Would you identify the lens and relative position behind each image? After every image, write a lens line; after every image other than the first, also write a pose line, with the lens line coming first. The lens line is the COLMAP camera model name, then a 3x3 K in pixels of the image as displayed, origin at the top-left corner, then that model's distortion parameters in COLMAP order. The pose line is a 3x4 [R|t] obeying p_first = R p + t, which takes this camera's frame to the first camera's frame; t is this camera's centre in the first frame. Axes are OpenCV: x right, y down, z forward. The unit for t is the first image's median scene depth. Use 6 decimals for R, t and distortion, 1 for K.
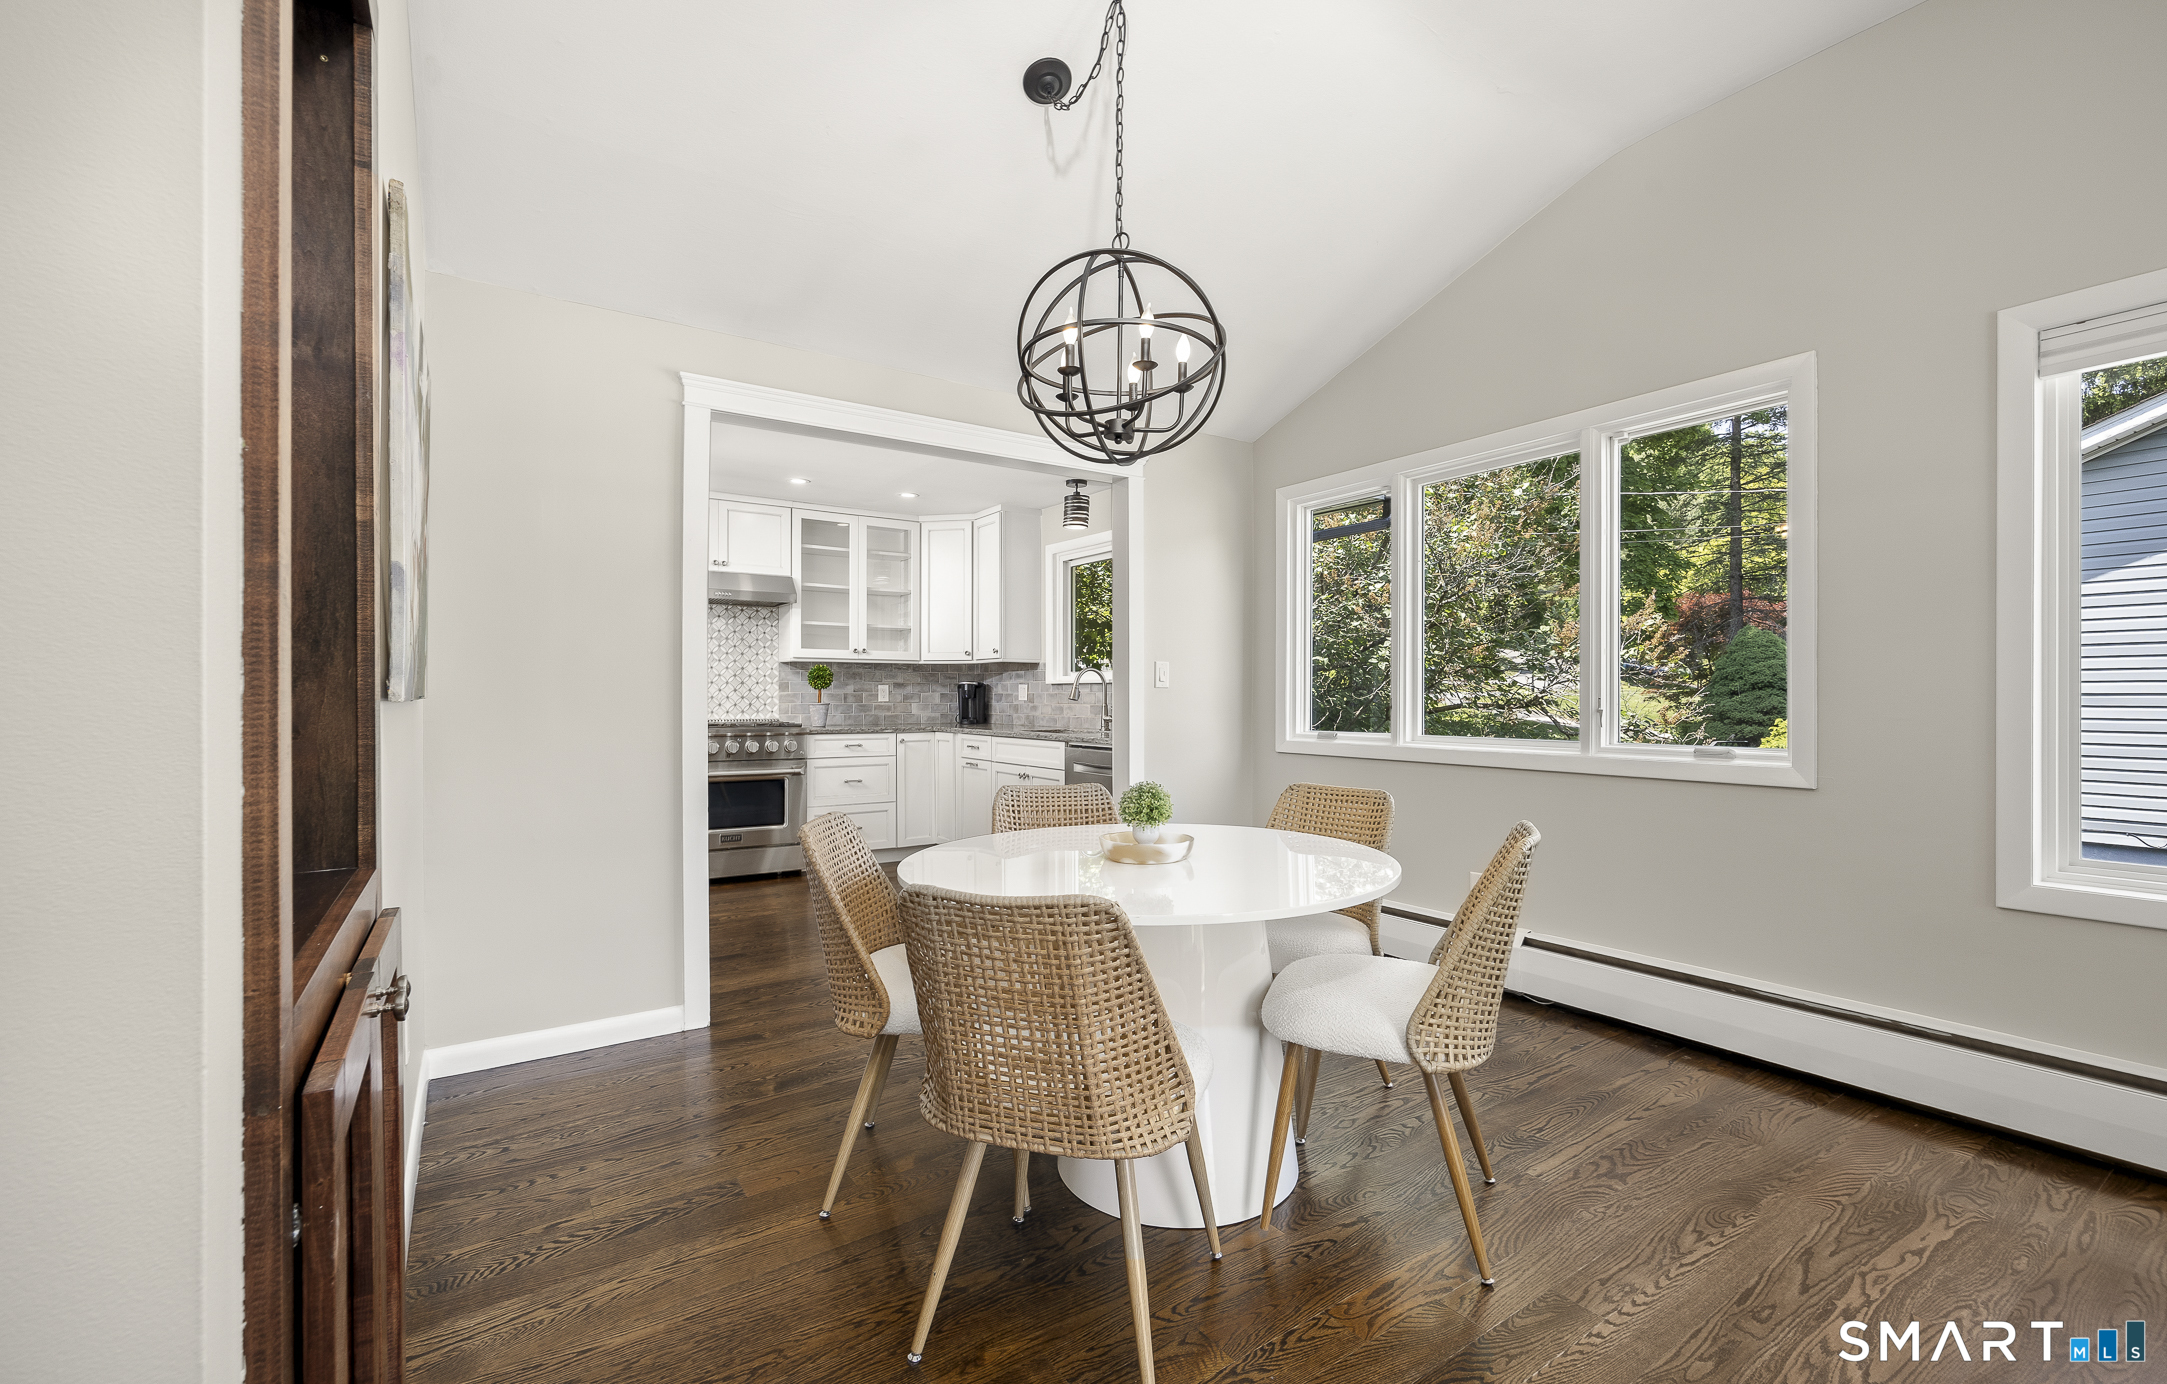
lens RADIAL K [[899.5, 0, 1042.8], [0, 899.5, 699.8], [0, 0, 1]] dist [0.000118, 0.000021]
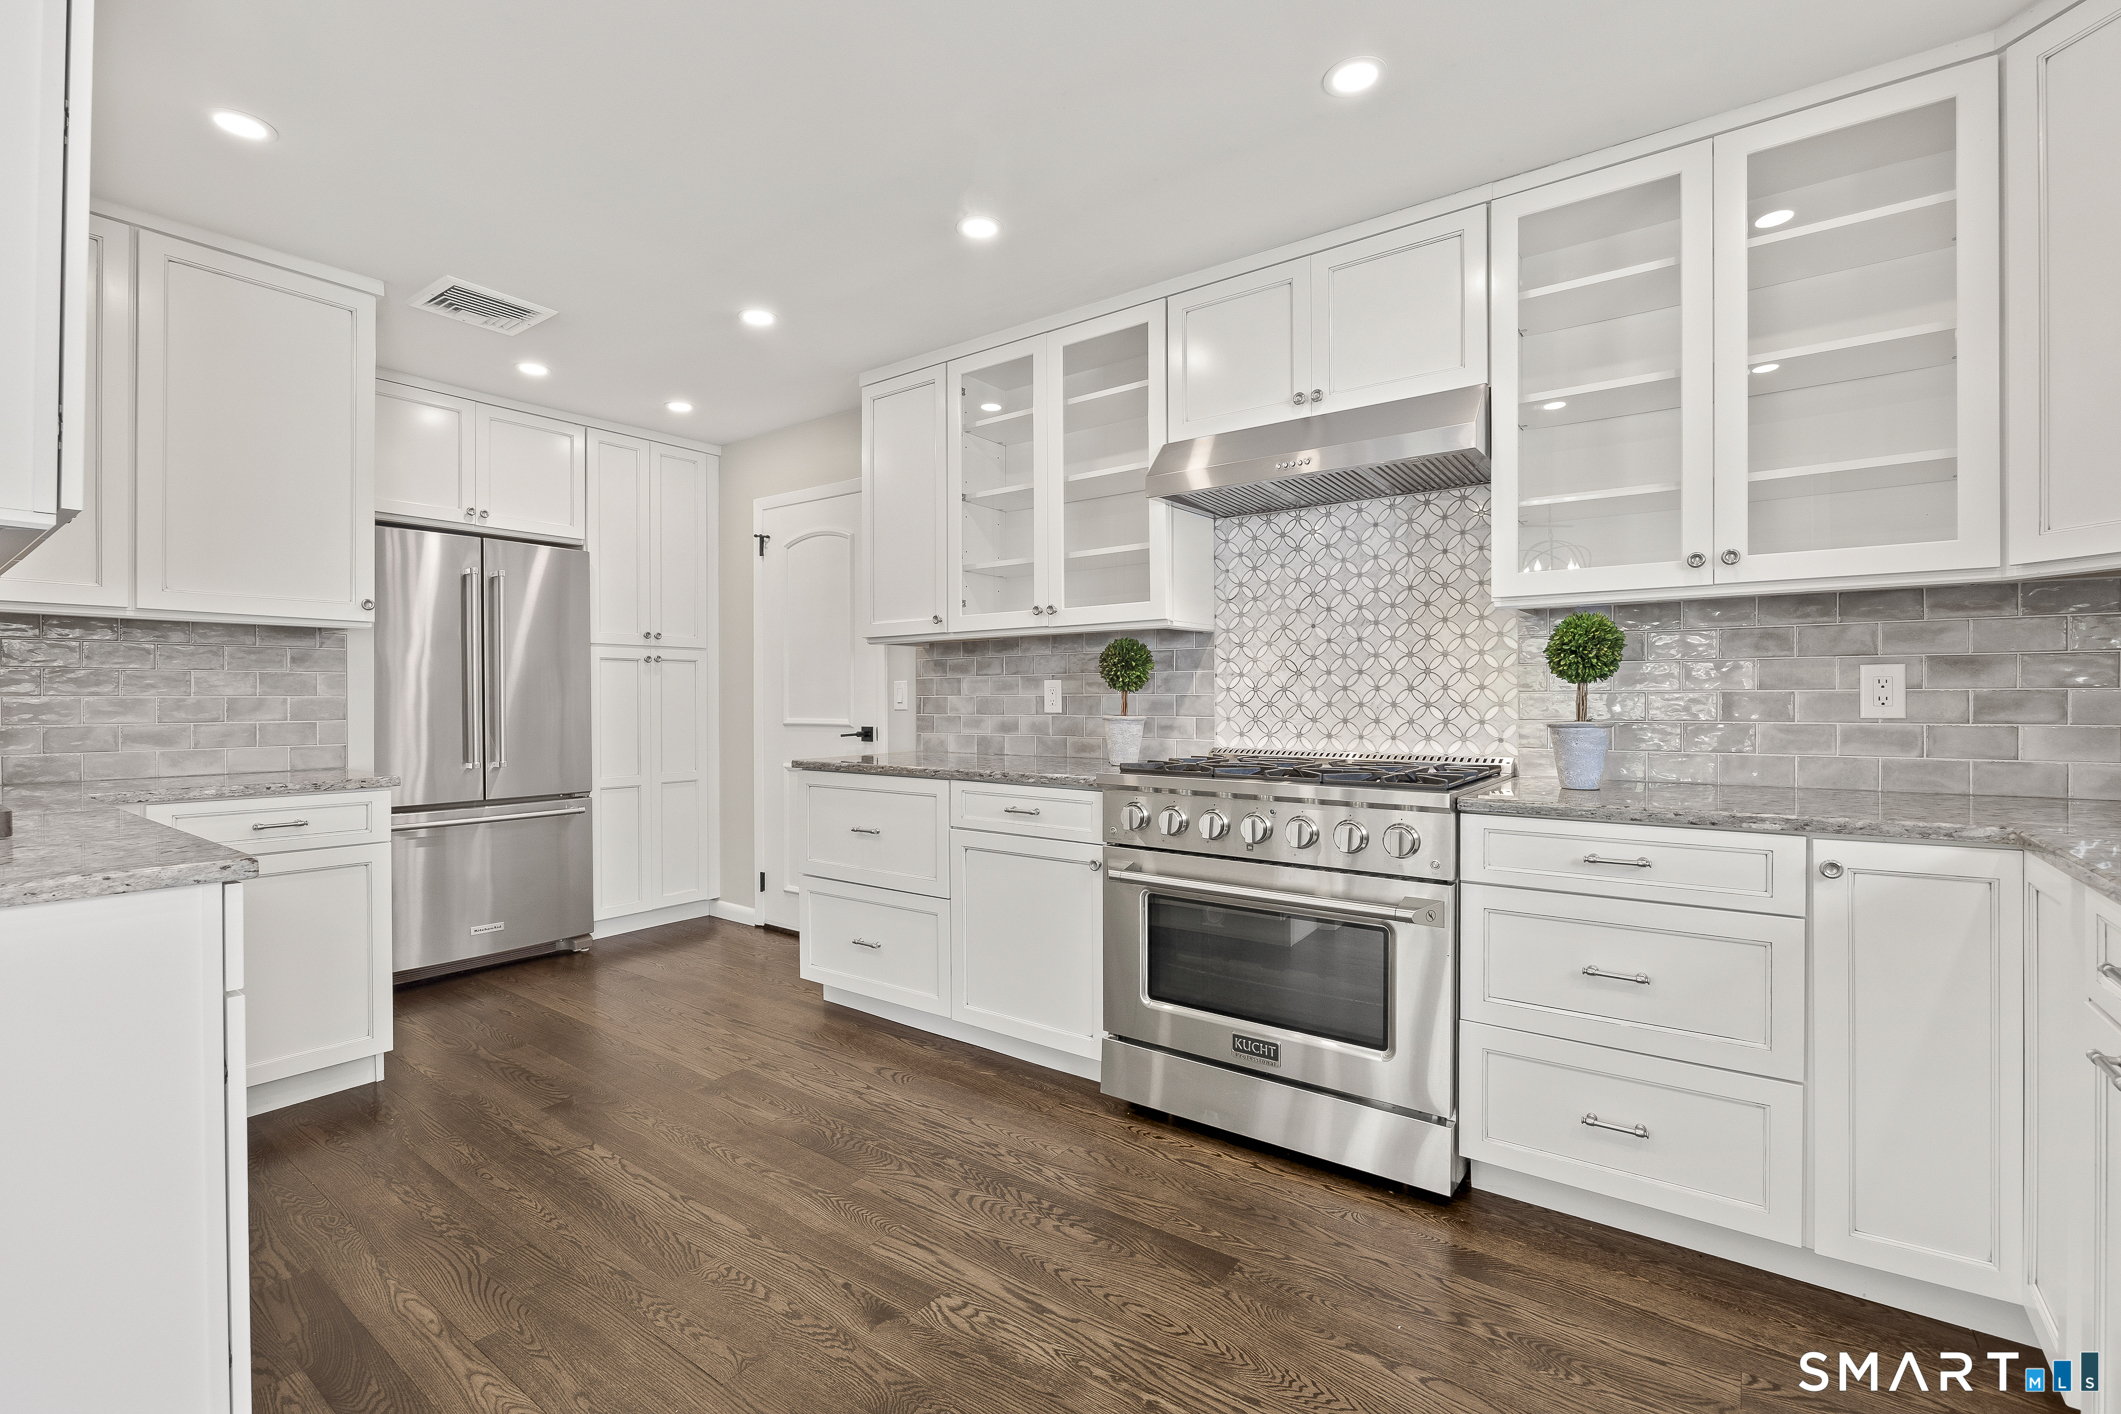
lens RADIAL K [[925.9, 0, 1060.5], [0, 925.9, 707.0], [0, 0, 1]] dist [-0.013677, 0.000042]
pose [[0.374921, 0.004067, -0.927048, 0.010400], [-0.000755, 0.999991, 0.004082, -0.003145], [0.927056, -0.000830, 0.374921, 0.679683]]
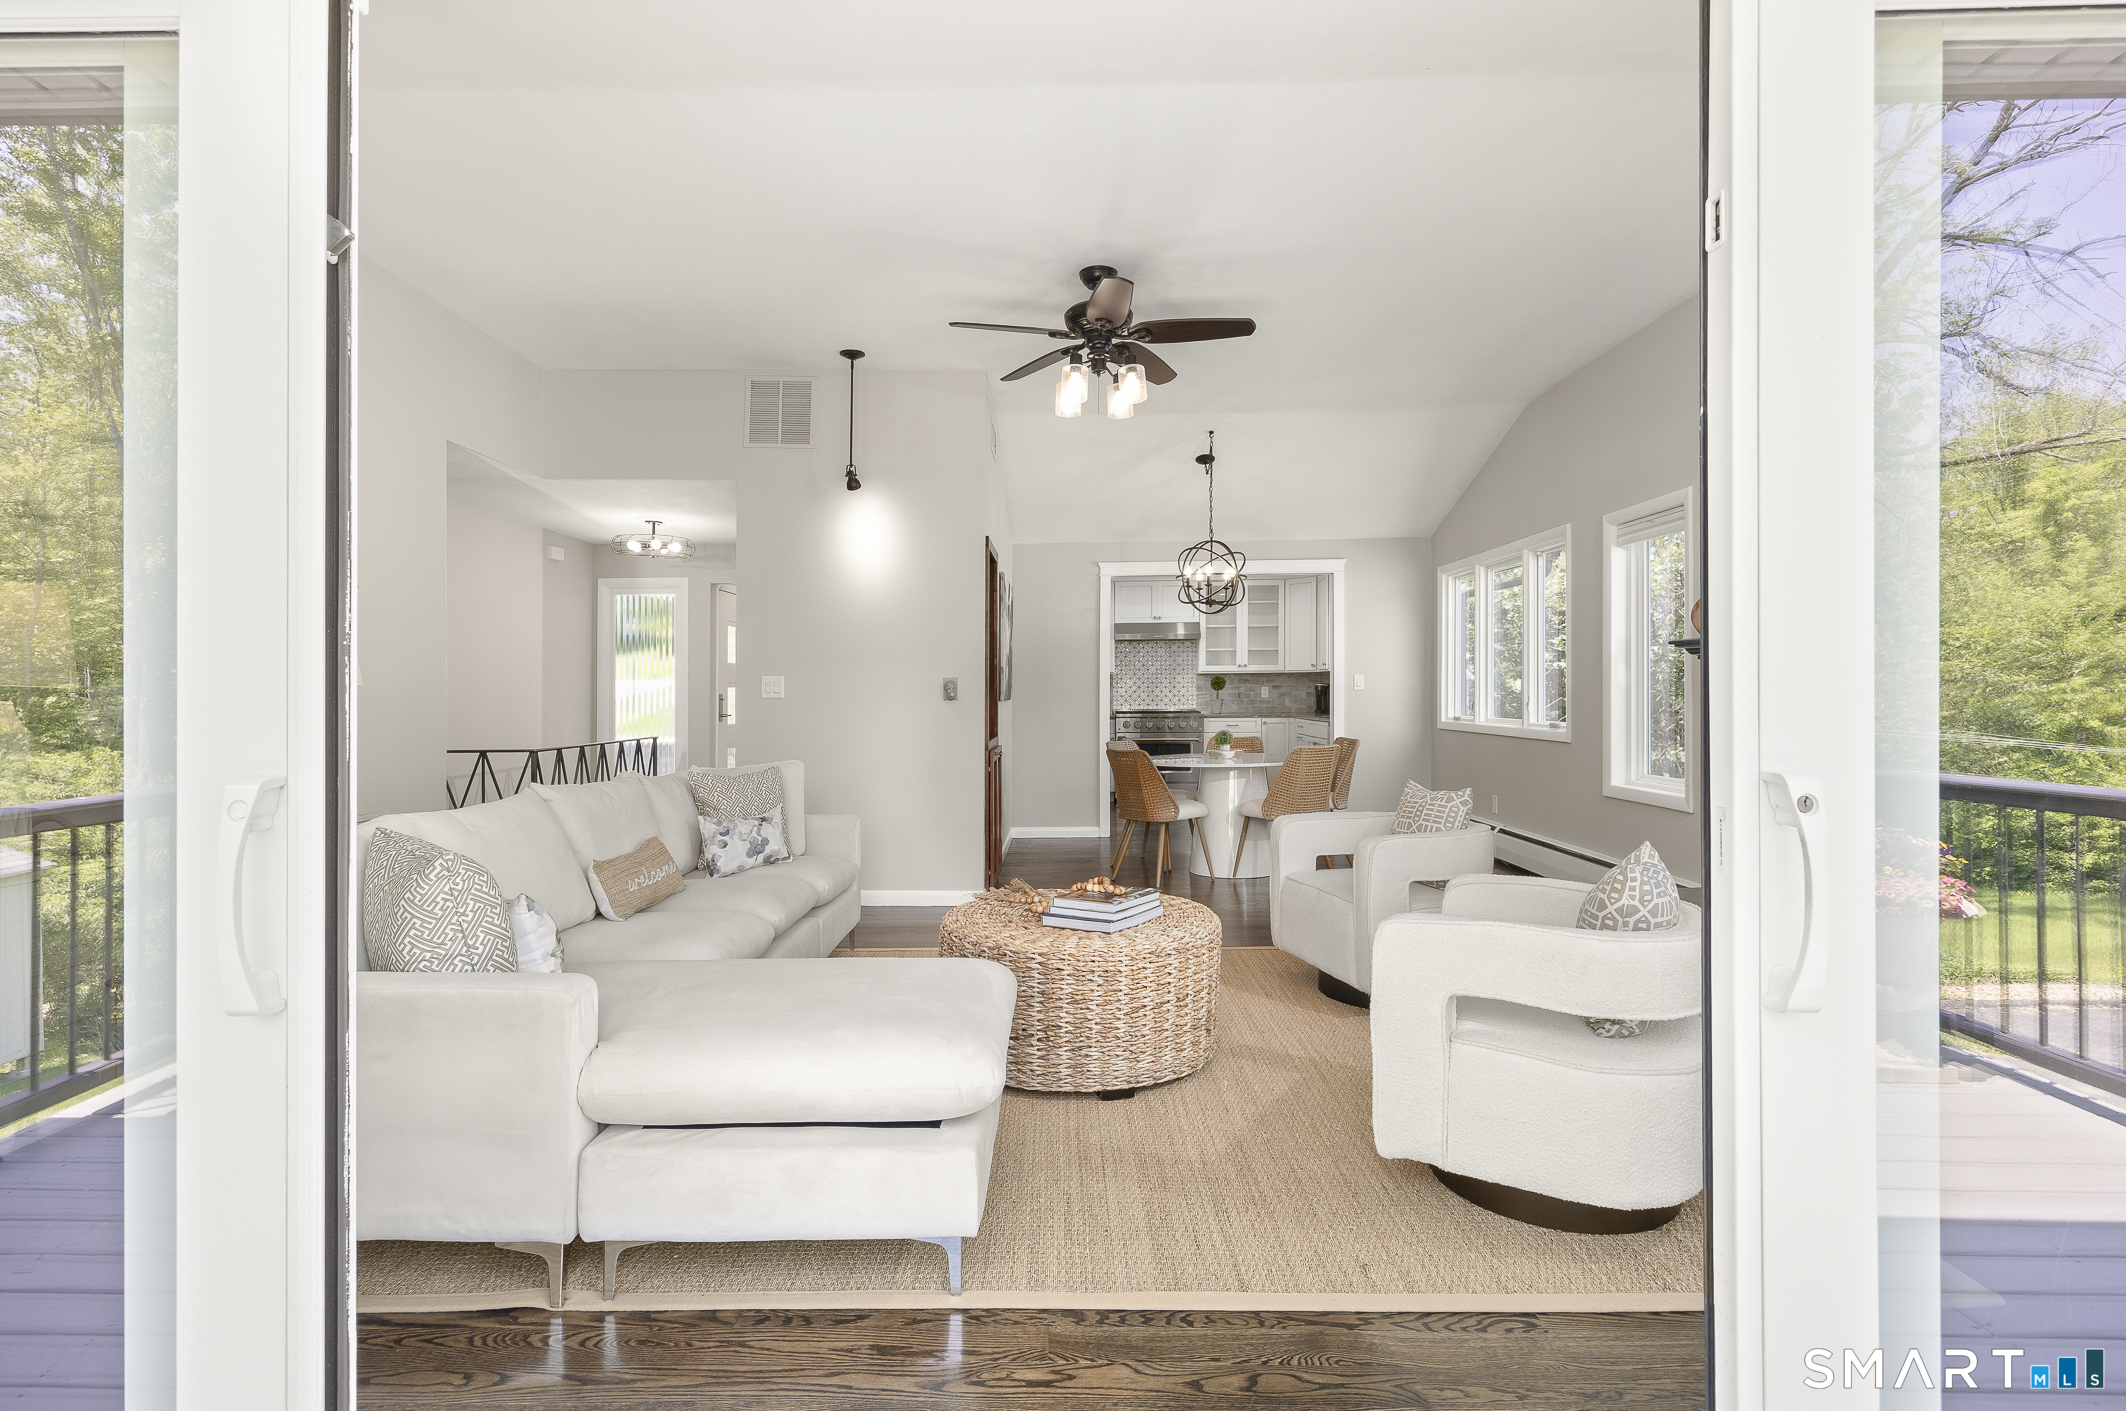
lens RADIAL K [[973.1, 0, 1063.0], [0, 973.1, 705.5], [0, 0, 1]] dist [0.000580, 0.000012]
pose [[0.844131, 0.000814, -0.536136, 0.458542], [0.006455, 0.999911, 0.011681, -0.007062], [0.536098, -0.013321, 0.844051, -0.630602]]
